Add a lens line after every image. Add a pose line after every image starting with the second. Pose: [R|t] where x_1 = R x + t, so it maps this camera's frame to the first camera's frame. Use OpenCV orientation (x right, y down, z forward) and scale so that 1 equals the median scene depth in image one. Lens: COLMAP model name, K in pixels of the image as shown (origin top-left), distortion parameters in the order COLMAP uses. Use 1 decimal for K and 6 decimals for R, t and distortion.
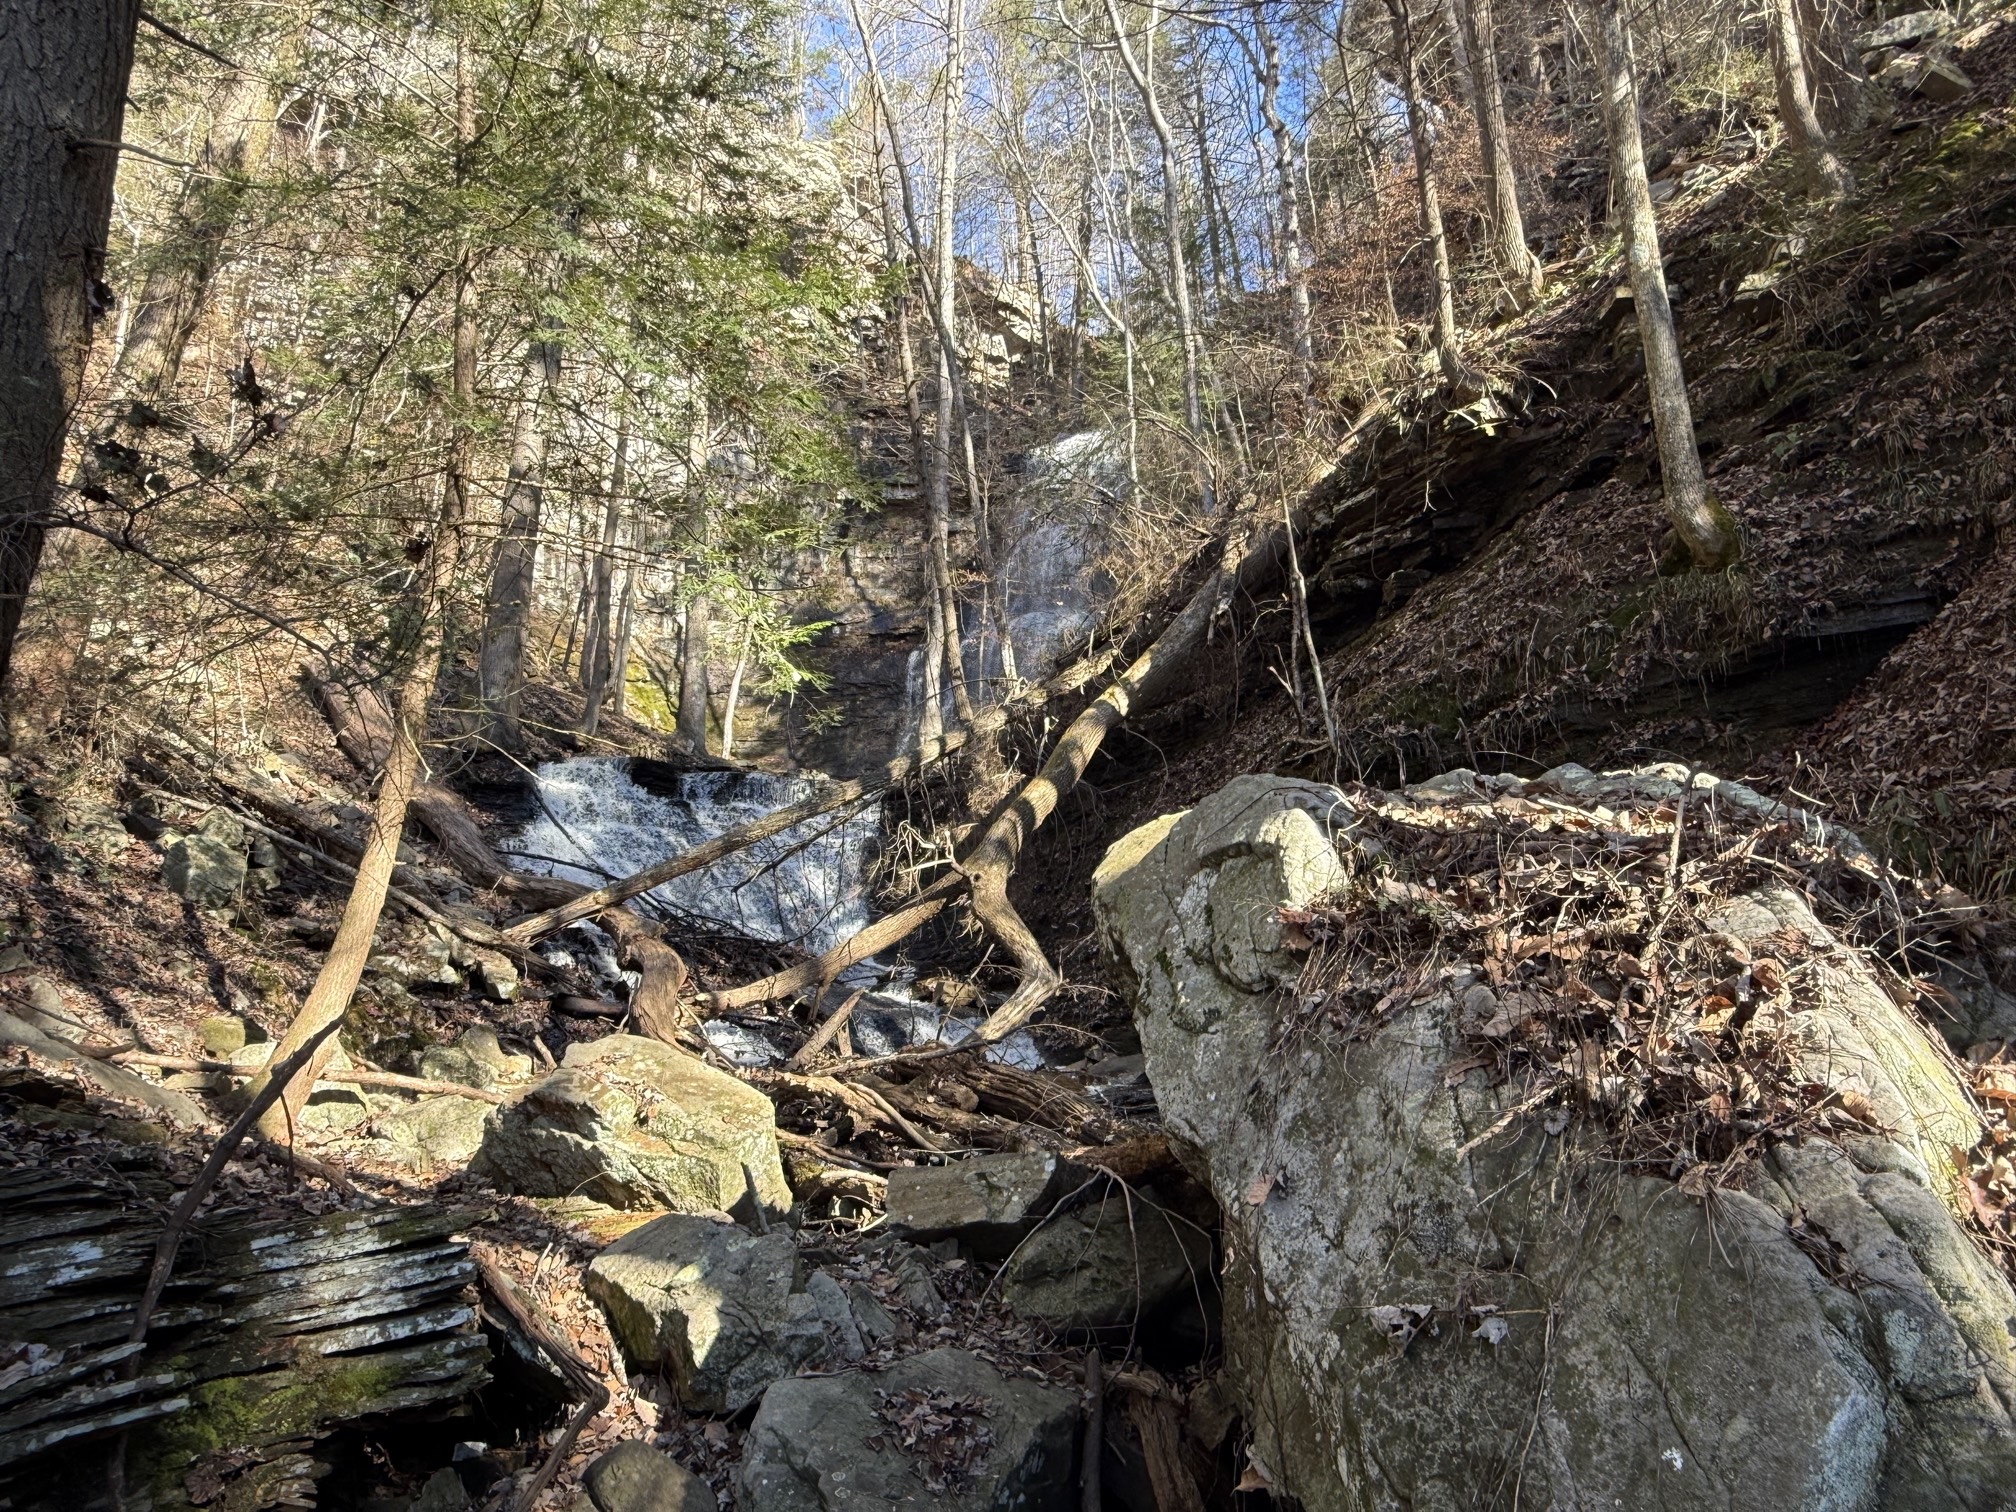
lens RADIAL K [[1290.5, 0, 1008.0], [0, 1290.5, 756.0], [0, 0, 1]] dist [-0.003424, -0.000118]
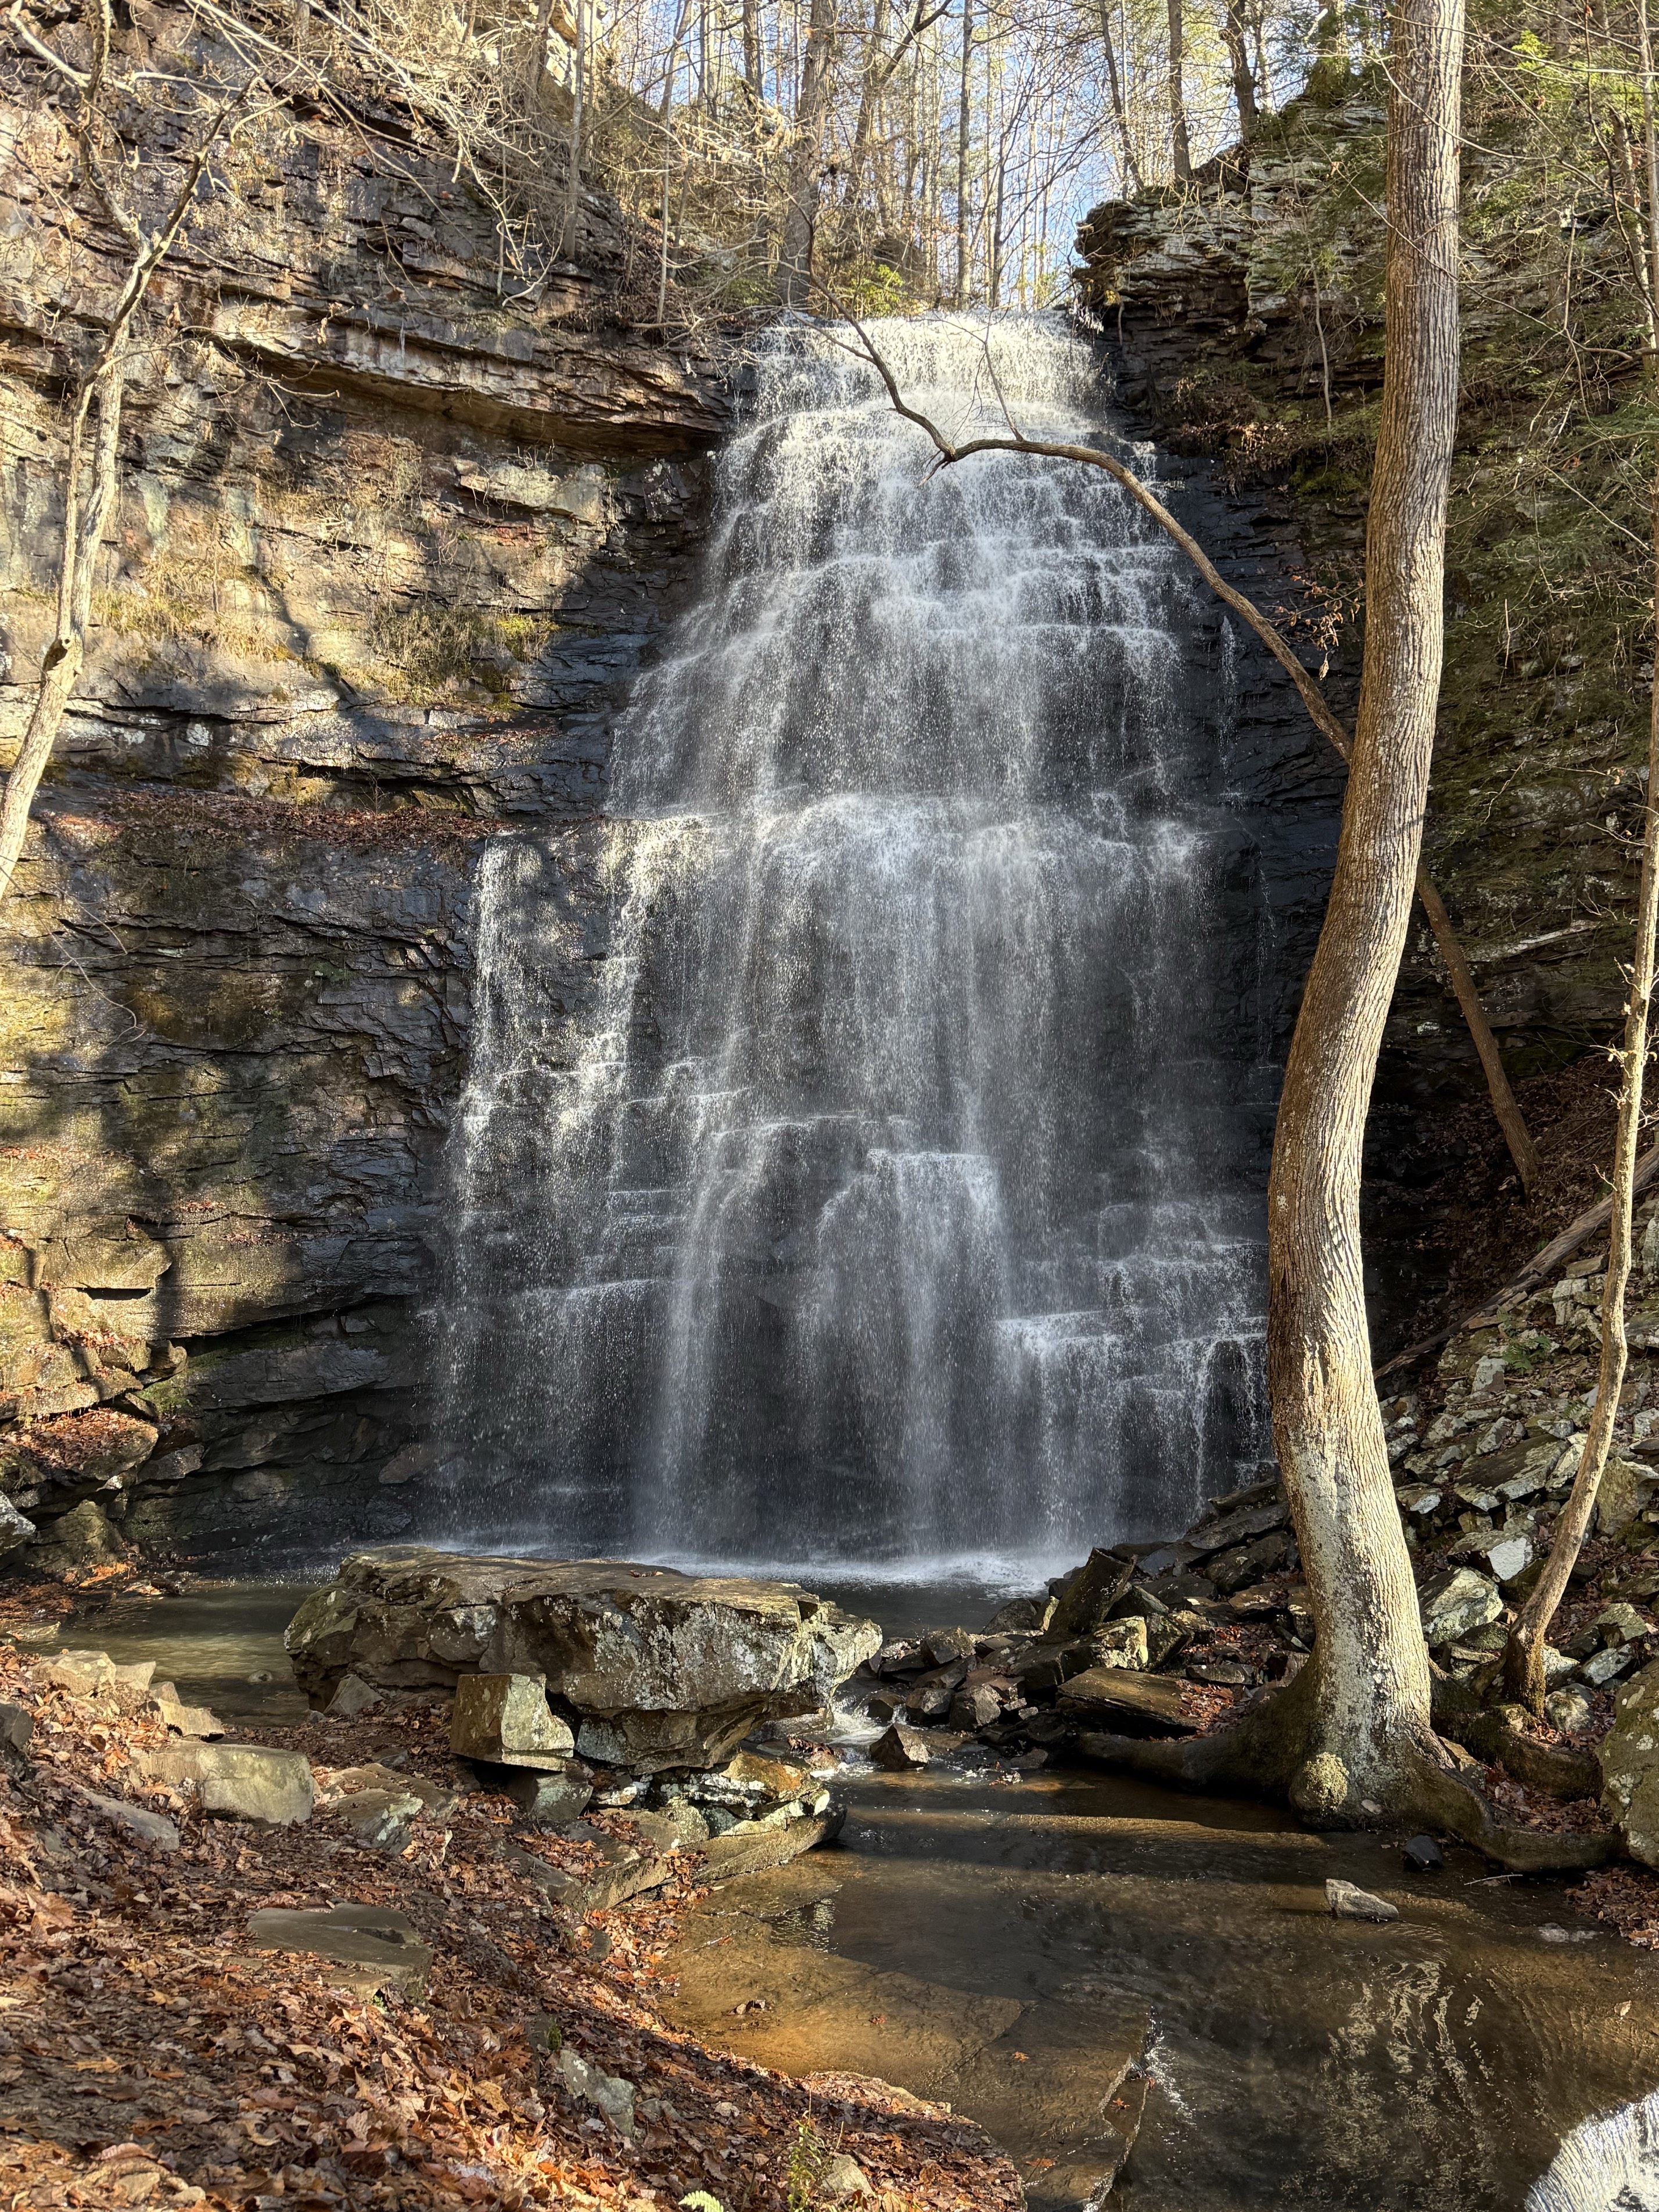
lens RADIAL K [[1861.4, 0, 829.5], [0, 1861.4, 1106.0], [0, 0, 1]] dist [0.130964, -0.241047]
pose [[0.905800, 0.063802, 0.418874, -0.600130], [-0.107838, 0.990757, 0.082285, -0.198330], [-0.409753, -0.119704, 0.904308, 1.558932]]
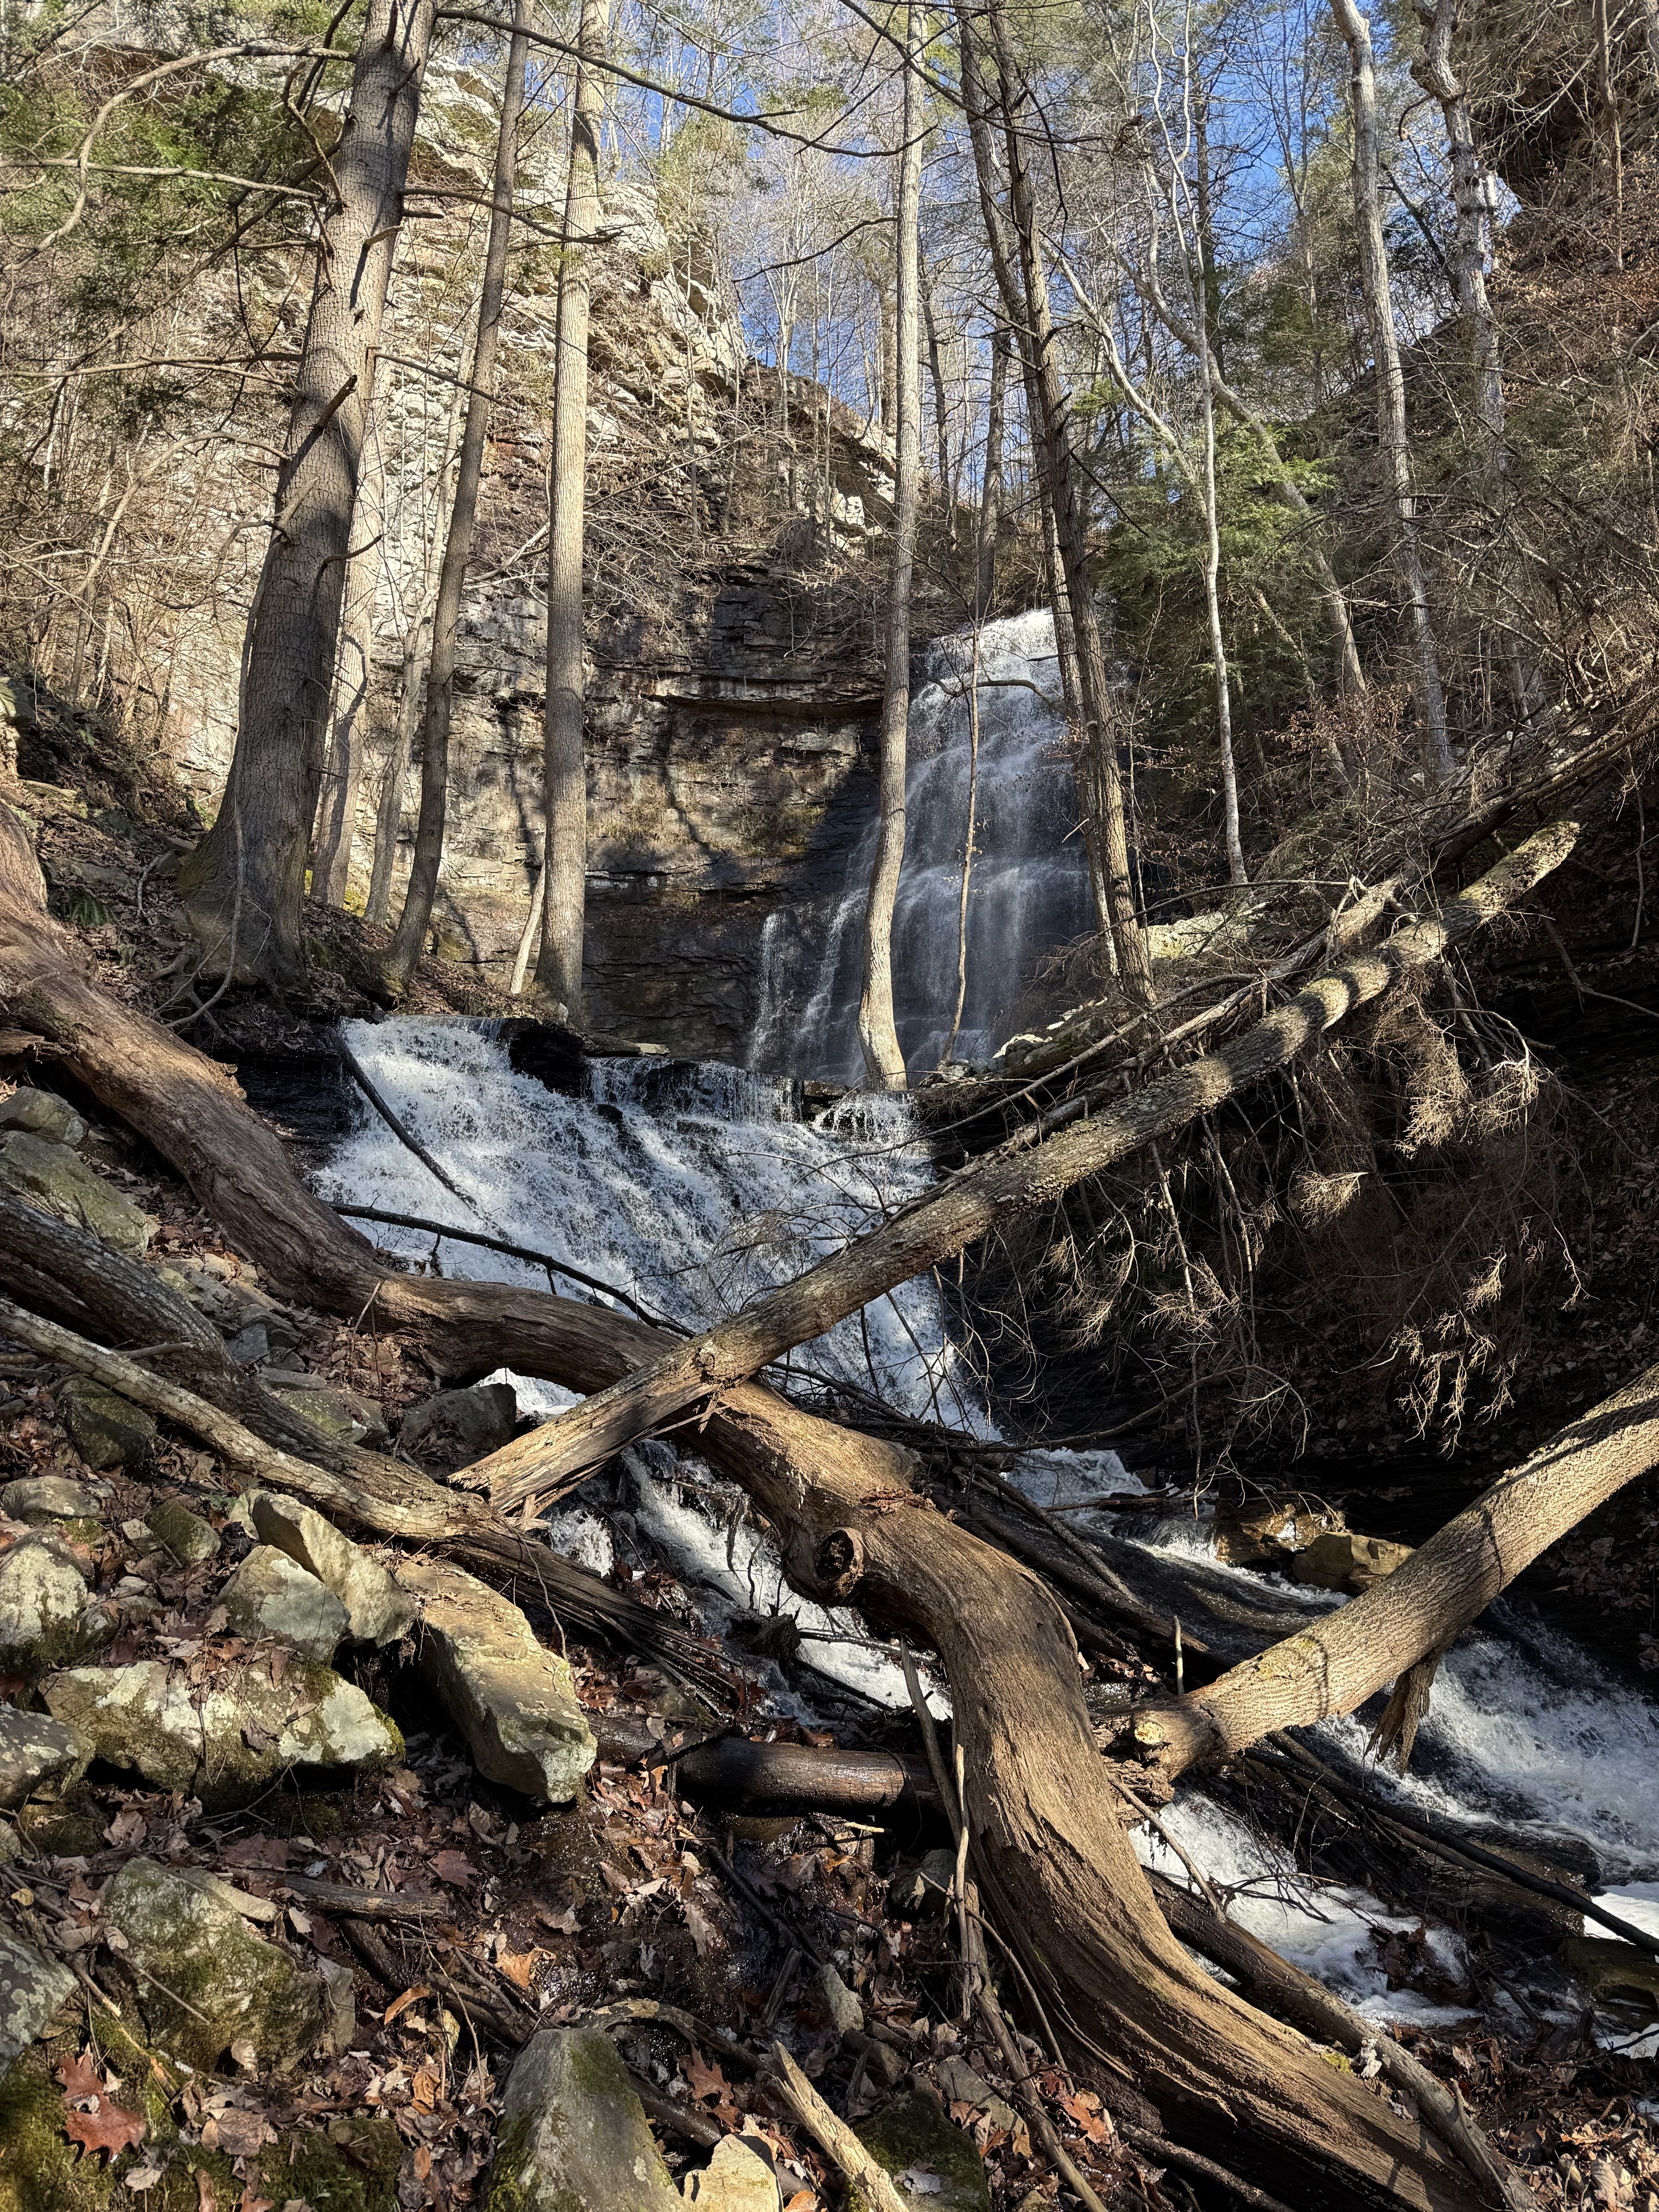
lens RADIAL K [[1560.3, 0, 823.9], [0, 1560.3, 1142.0], [0, 0, 1]] dist [0.056222, -0.117439]
pose [[0.998380, 0.033170, 0.046229, -0.243209], [-0.034828, 0.998762, 0.035523, 0.028808], [-0.044993, -0.037075, 0.998299, 0.469060]]
